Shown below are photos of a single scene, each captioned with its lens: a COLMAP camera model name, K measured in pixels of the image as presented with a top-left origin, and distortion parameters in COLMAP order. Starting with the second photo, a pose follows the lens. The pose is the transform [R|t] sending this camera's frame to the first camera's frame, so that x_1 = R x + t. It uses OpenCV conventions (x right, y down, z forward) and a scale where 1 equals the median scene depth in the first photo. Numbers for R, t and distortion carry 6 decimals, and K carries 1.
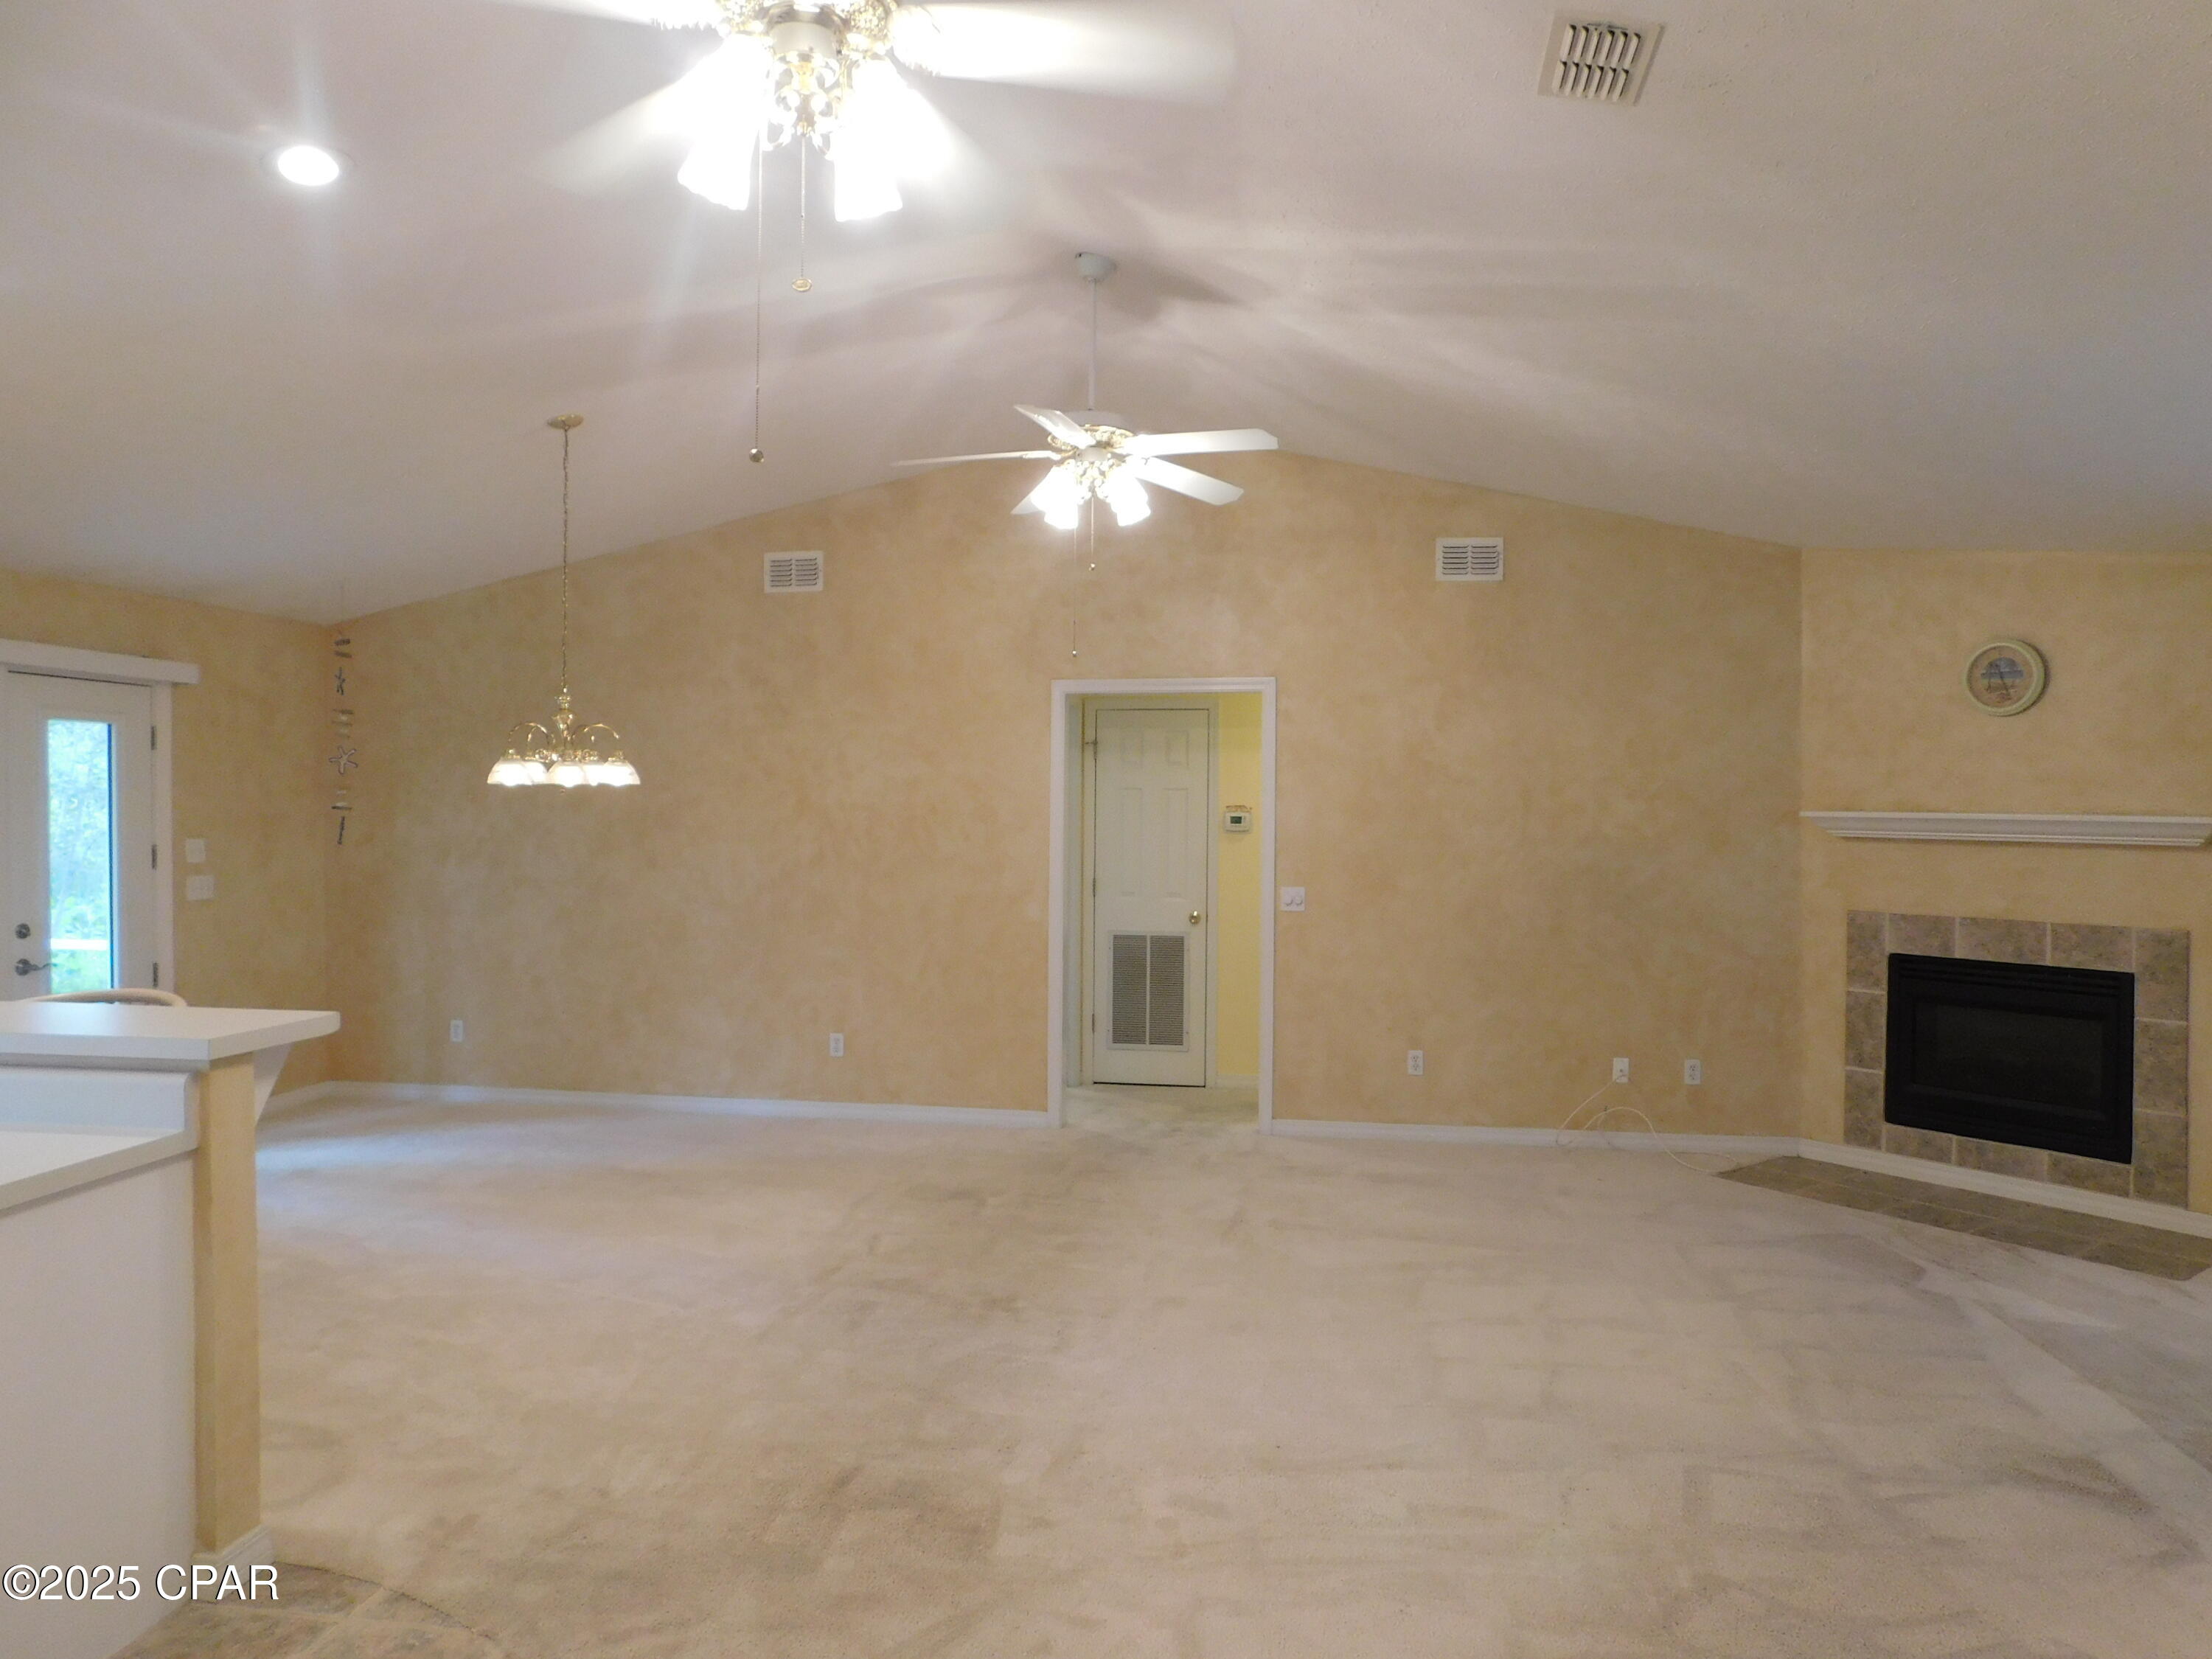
lens RADIAL K [[1464.9, 0, 1110.0], [0, 1464.9, 828.8], [0, 0, 1]] dist [-0.070916, 0.059516]
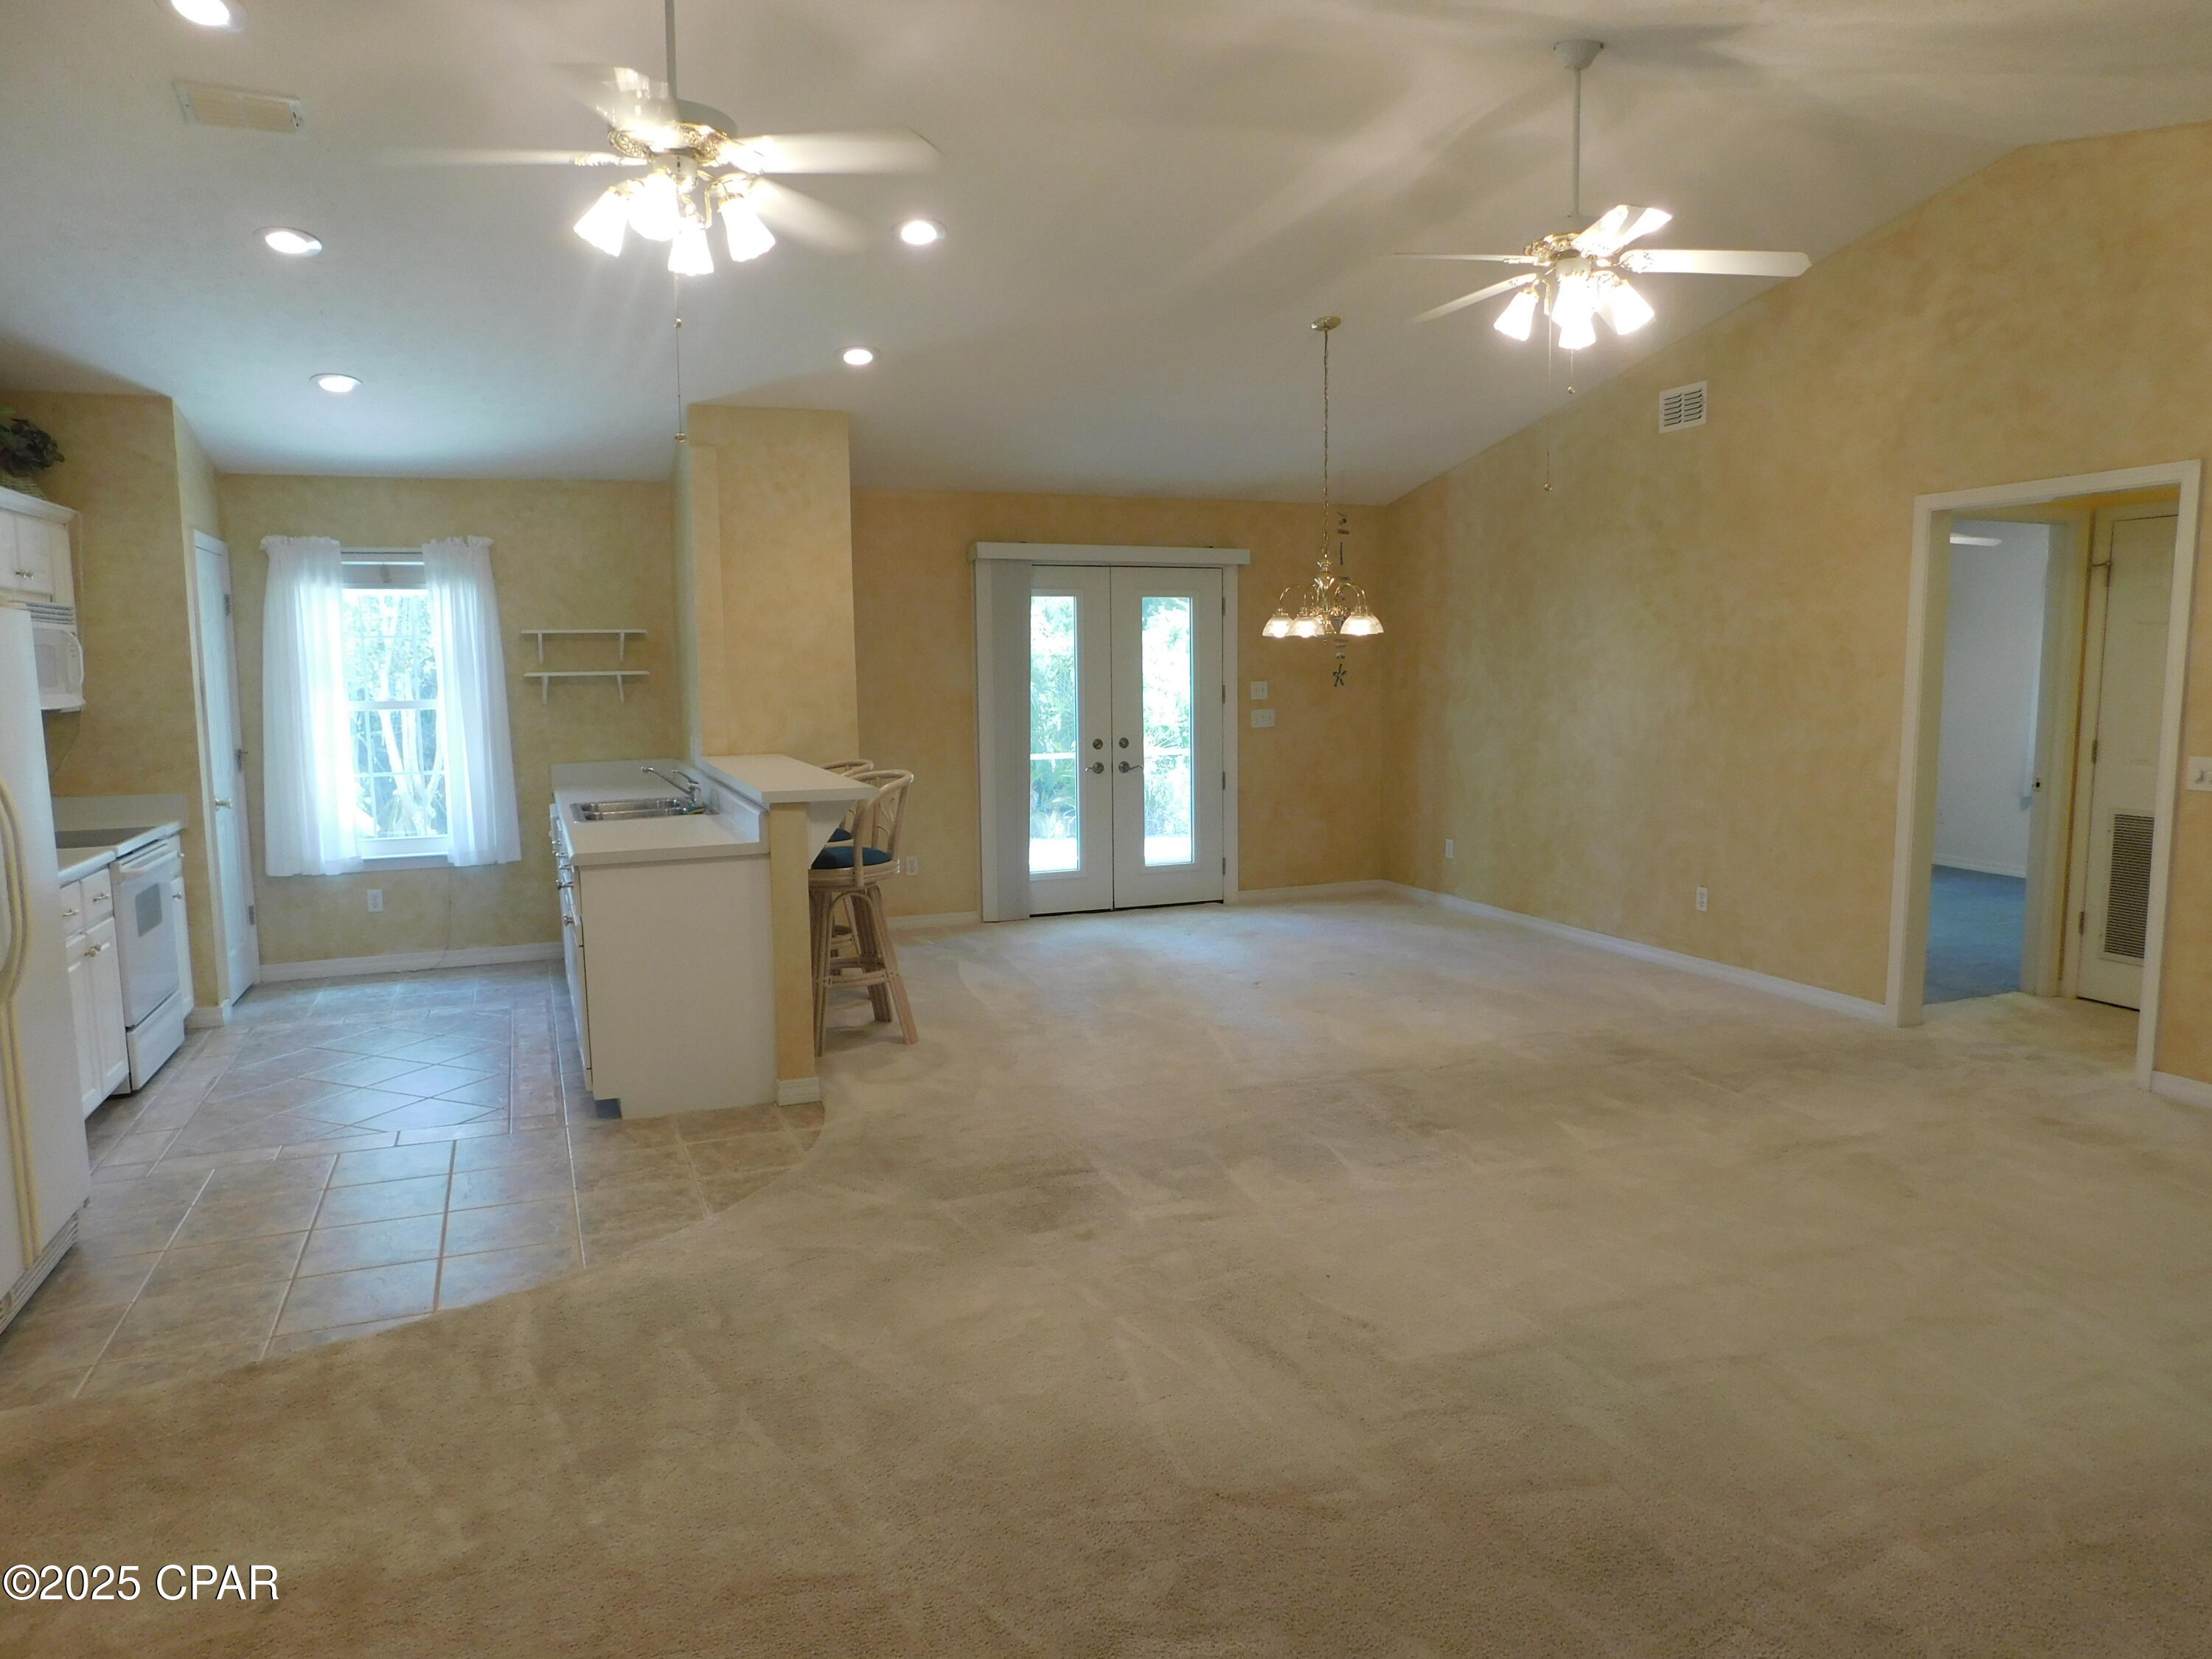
lens RADIAL K [[1464.9, 0, 1110.0], [0, 1464.9, 828.8], [0, 0, 1]] dist [-0.070916, 0.059516]
pose [[0.509455, 0.088019, -0.855984, 0.522750], [-0.001276, 0.994831, 0.101537, 0.005304], [0.860496, -0.050637, 0.506934, 0.213665]]
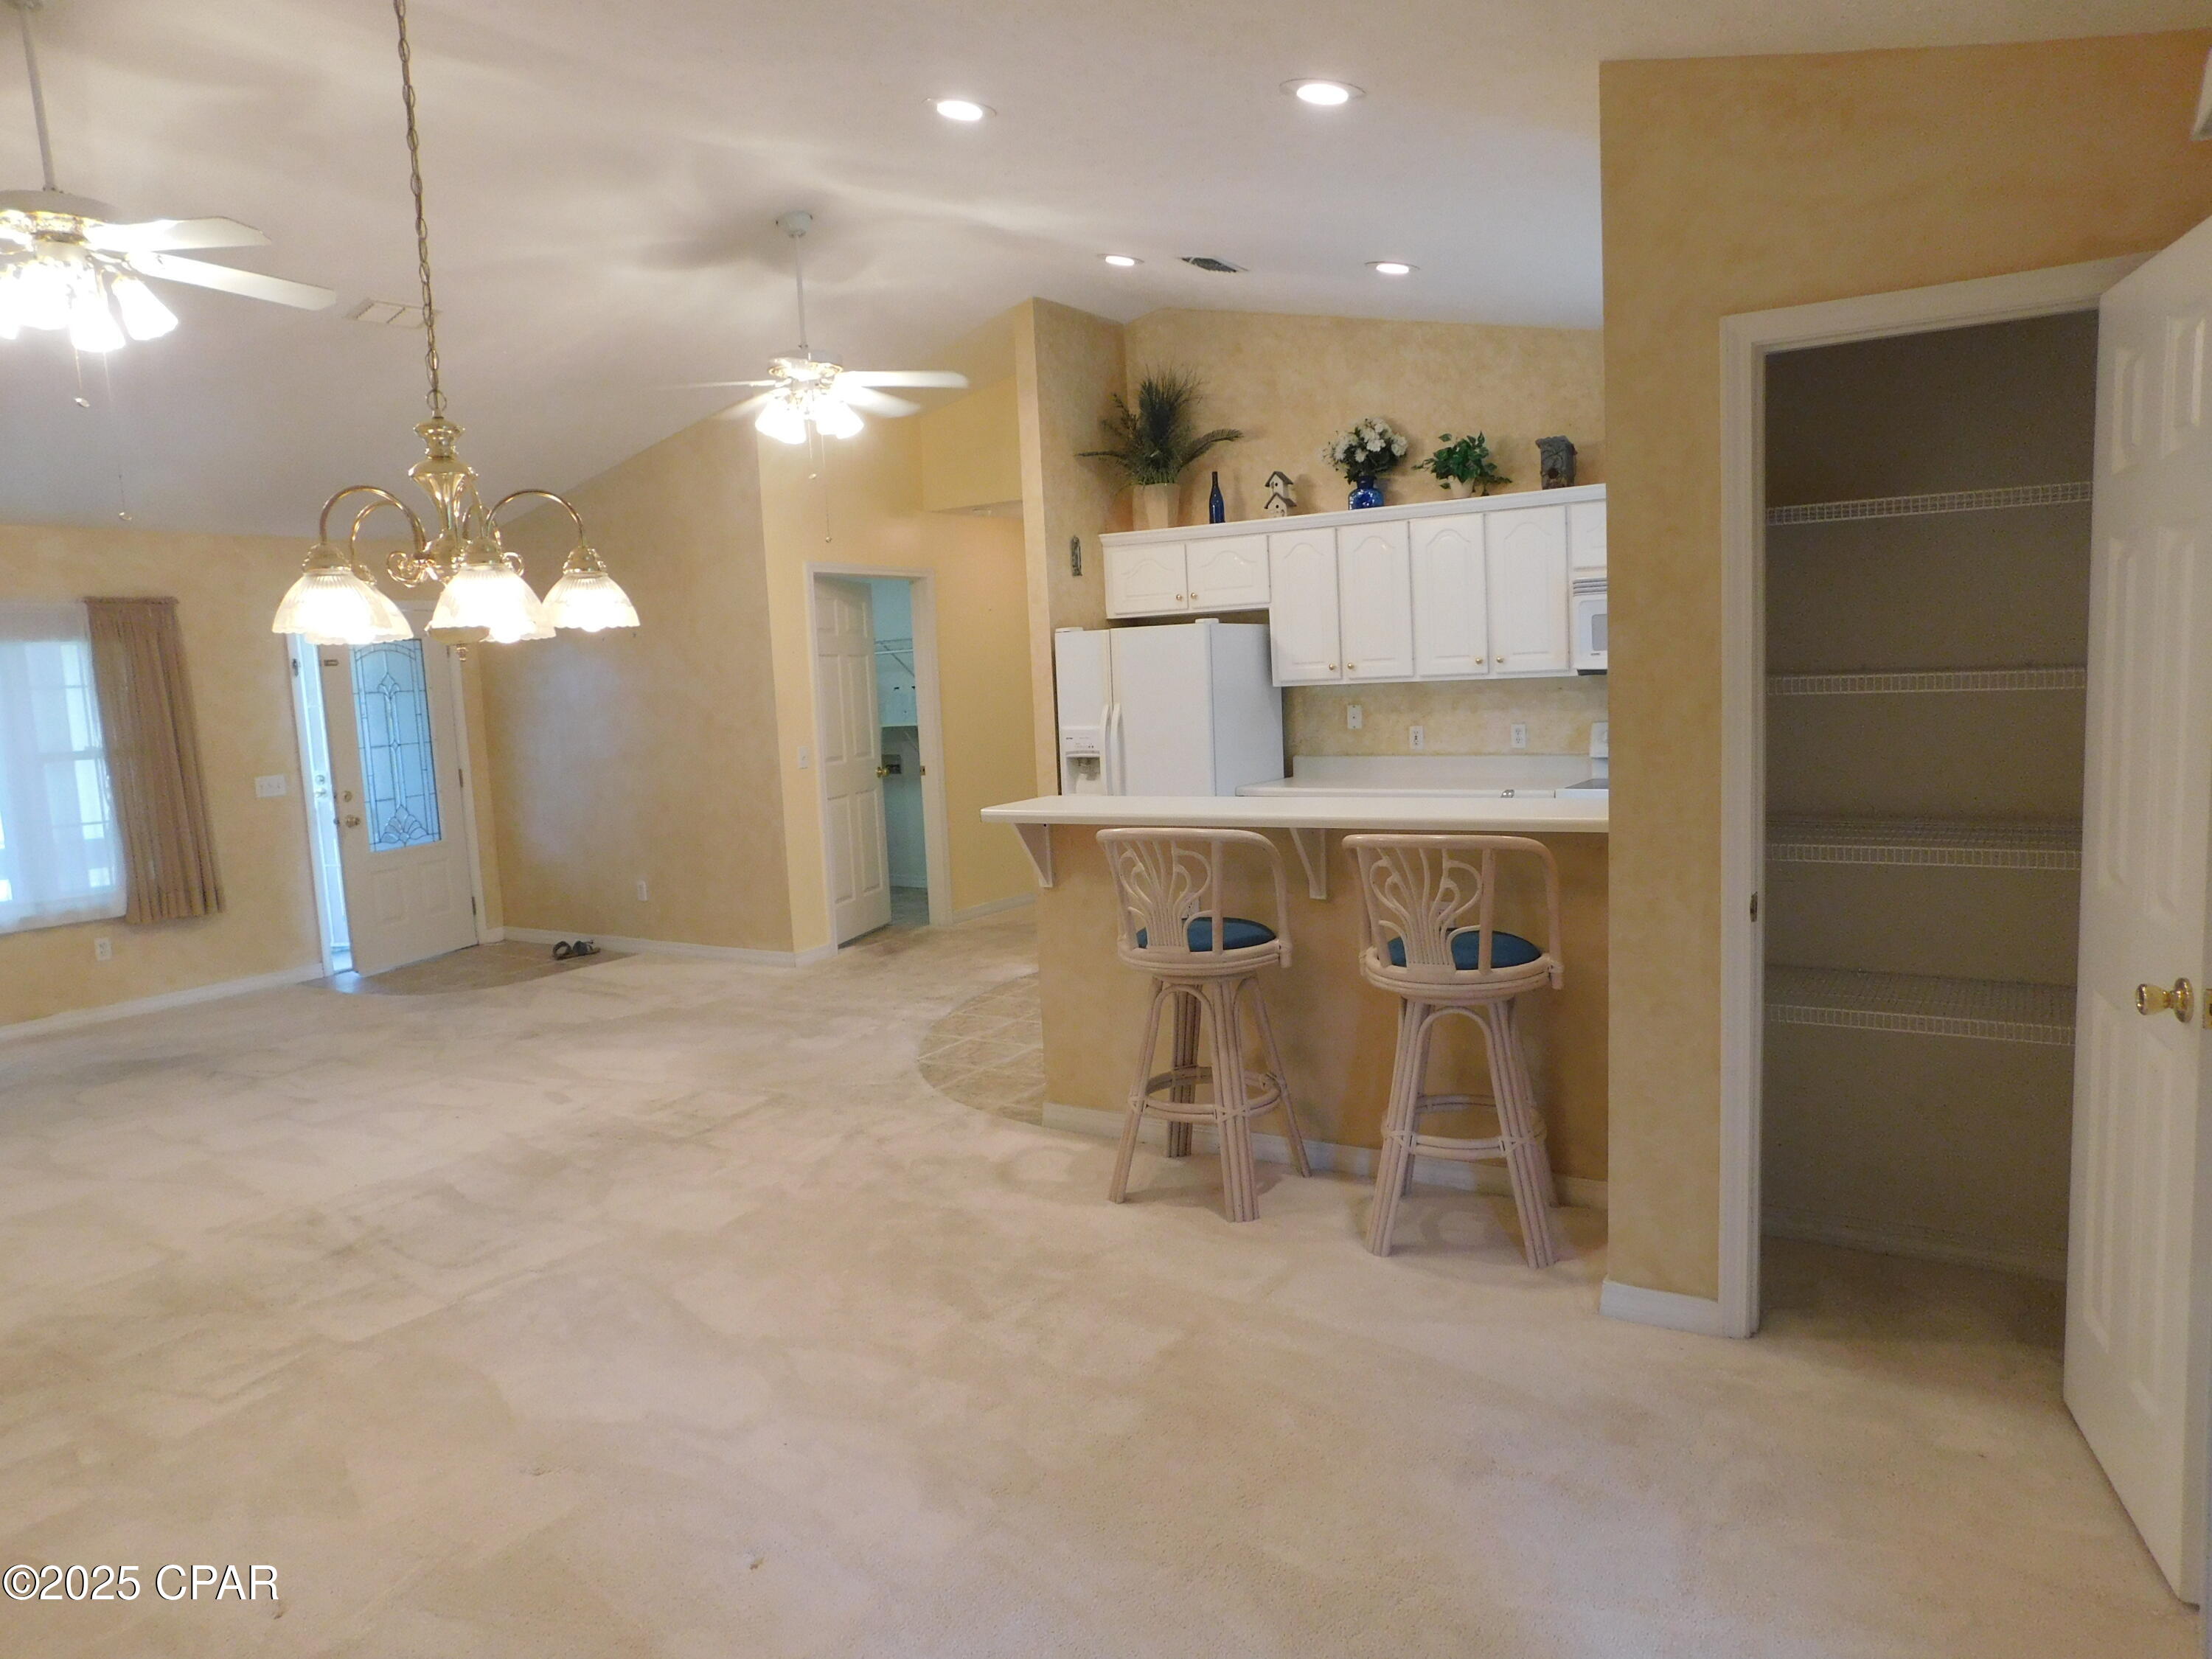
lens RADIAL K [[1464.9, 0, 1110.0], [0, 1464.9, 828.8], [0, 0, 1]] dist [-0.070916, 0.059516]
pose [[-0.909660, -0.005167, 0.415321, -0.666280], [0.054007, 0.989962, 0.130605, -0.018681], [-0.411827, 0.141237, -0.900250, 1.198570]]
